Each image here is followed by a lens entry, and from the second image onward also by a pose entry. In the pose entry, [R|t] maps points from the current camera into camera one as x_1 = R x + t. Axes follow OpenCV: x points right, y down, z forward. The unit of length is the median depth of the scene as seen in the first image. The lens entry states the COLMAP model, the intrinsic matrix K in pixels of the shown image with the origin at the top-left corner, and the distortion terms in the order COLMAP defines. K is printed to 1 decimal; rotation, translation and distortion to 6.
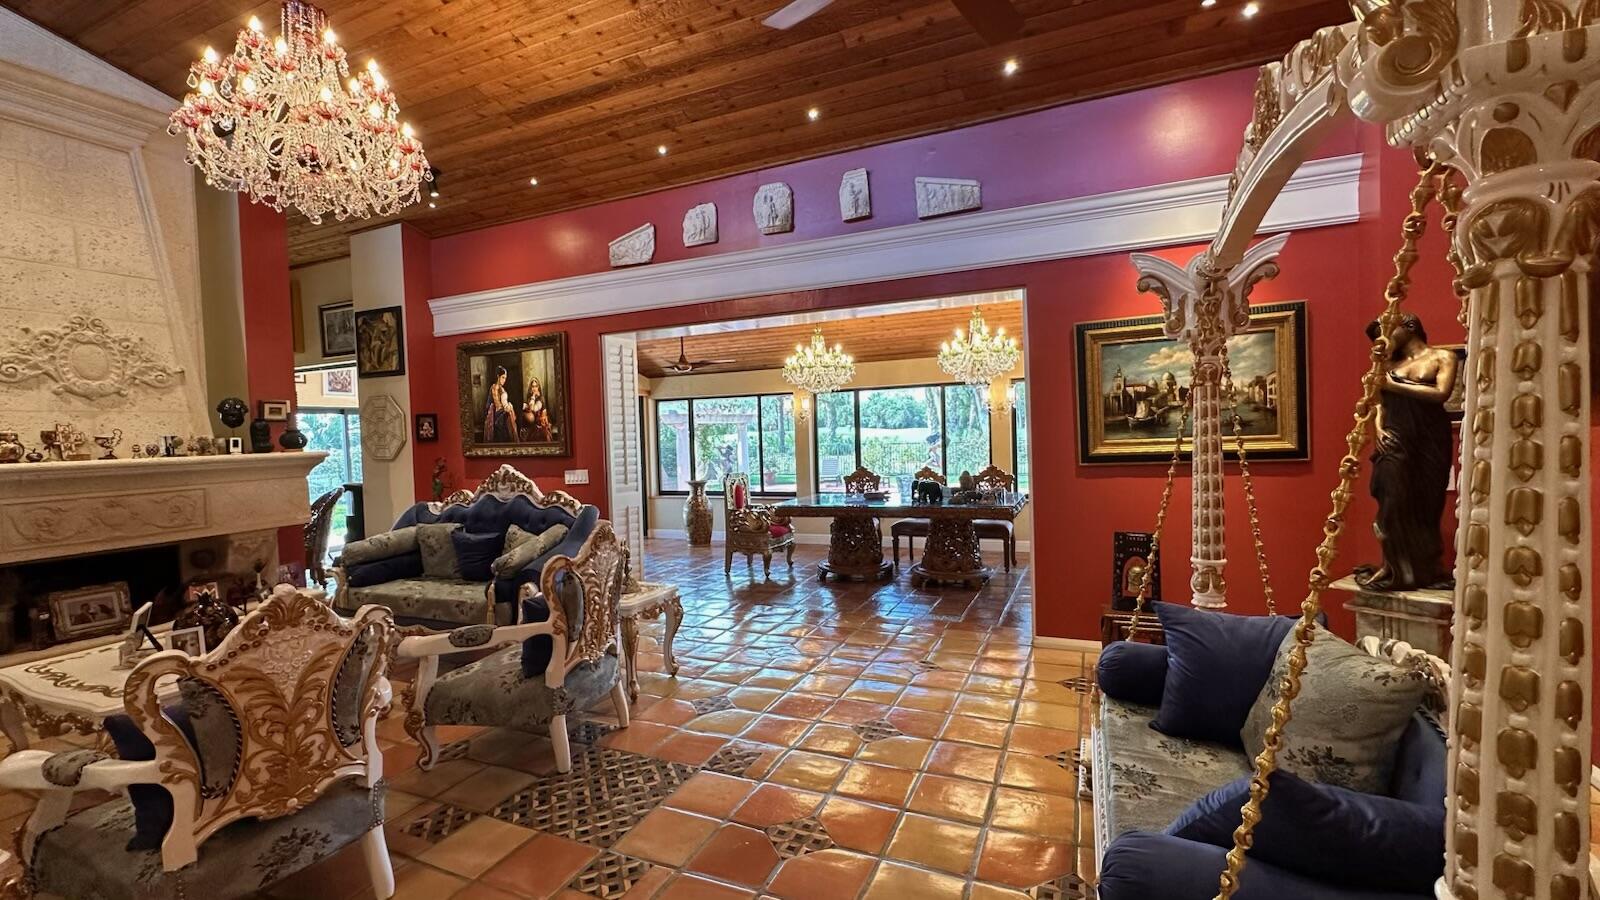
lens RADIAL K [[670.0, 0, 799.0], [0, 670.0, 451.8], [0, 0, 1]] dist [-0.000806, 0.000223]
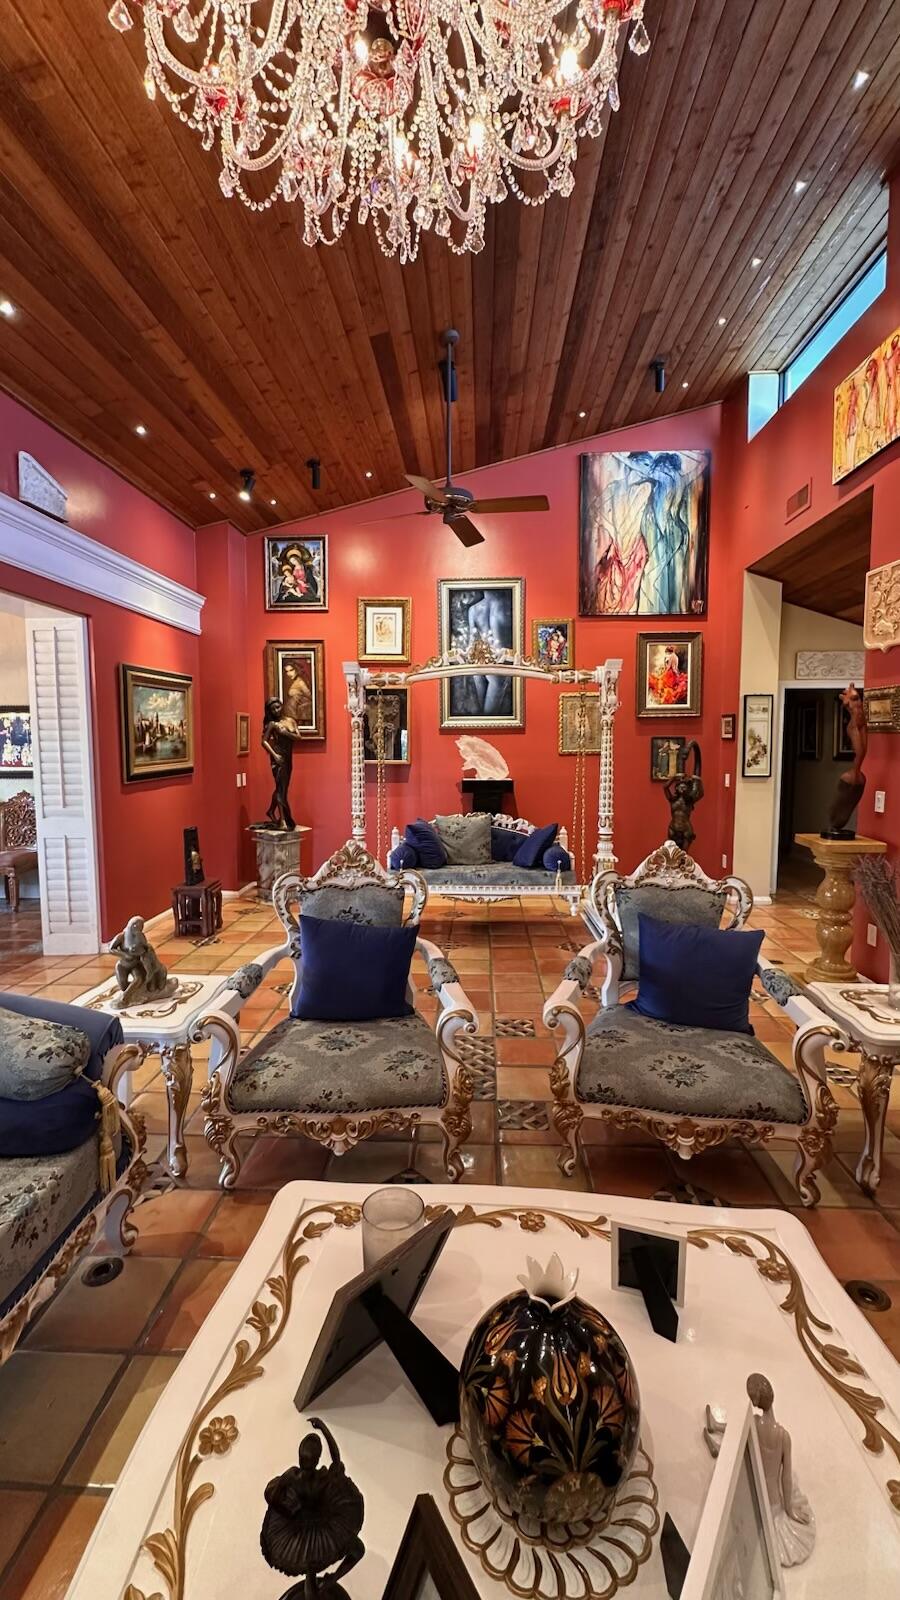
lens RADIAL K [[670.0, 0, 450.0], [0, 670.0, 800.0], [0, 0, 1]] dist [-0.000806, 0.000223]
pose [[-0.359247, -0.049862, 0.931910, -0.902270], [0.043365, 0.996601, 0.070040, -0.009929], [-0.932235, 0.065574, -0.355863, 0.902831]]
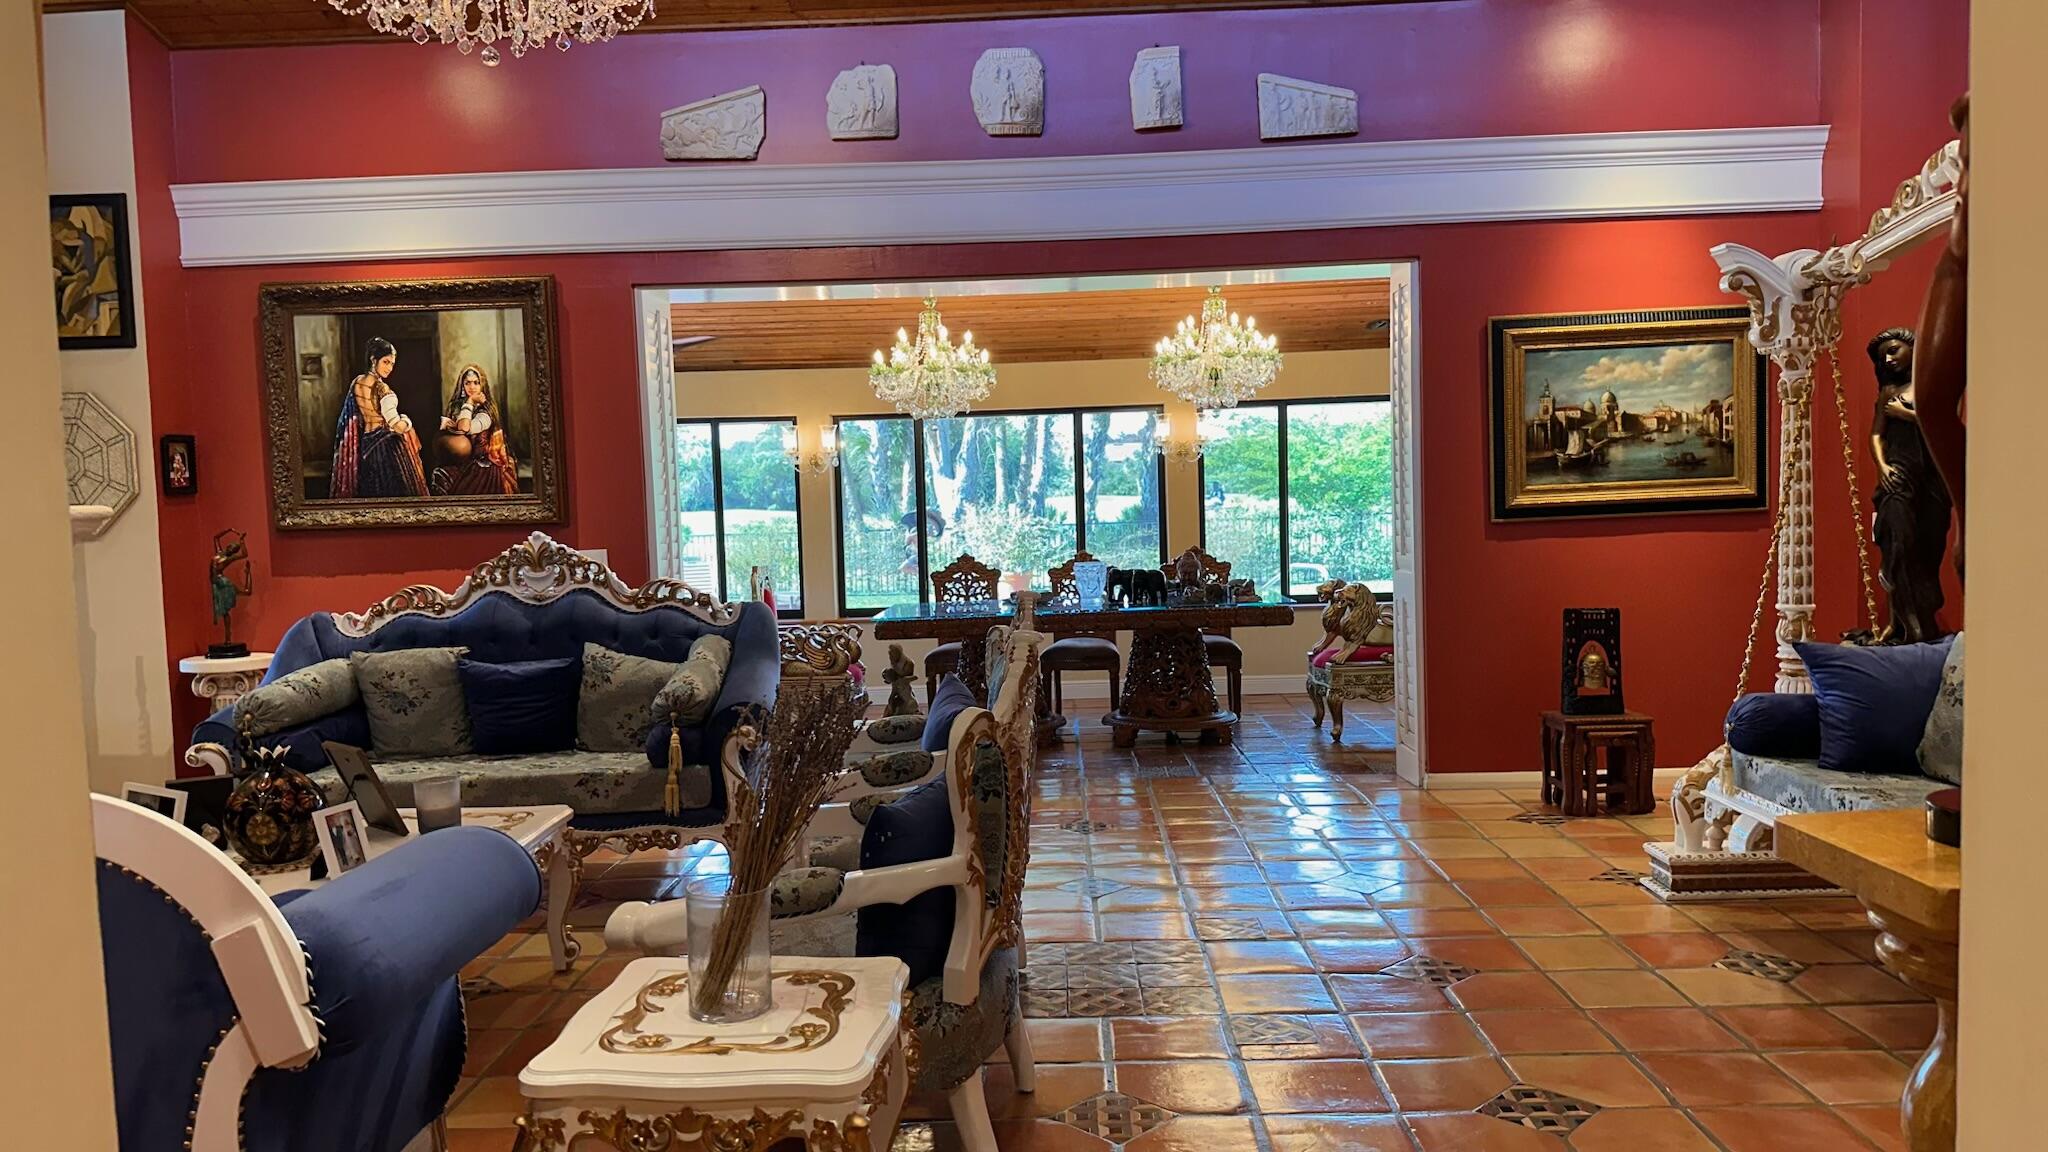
lens RADIAL K [[1438.0, 0, 1027.2], [0, 1438.0, 587.2], [0, 0, 1]] dist [0.059382, -0.088880]
pose [[0.923470, -0.018936, 0.383203, -0.619170], [0.012275, 0.999728, 0.019819, 0.053184], [-0.383474, -0.013598, 0.923452, -0.211407]]
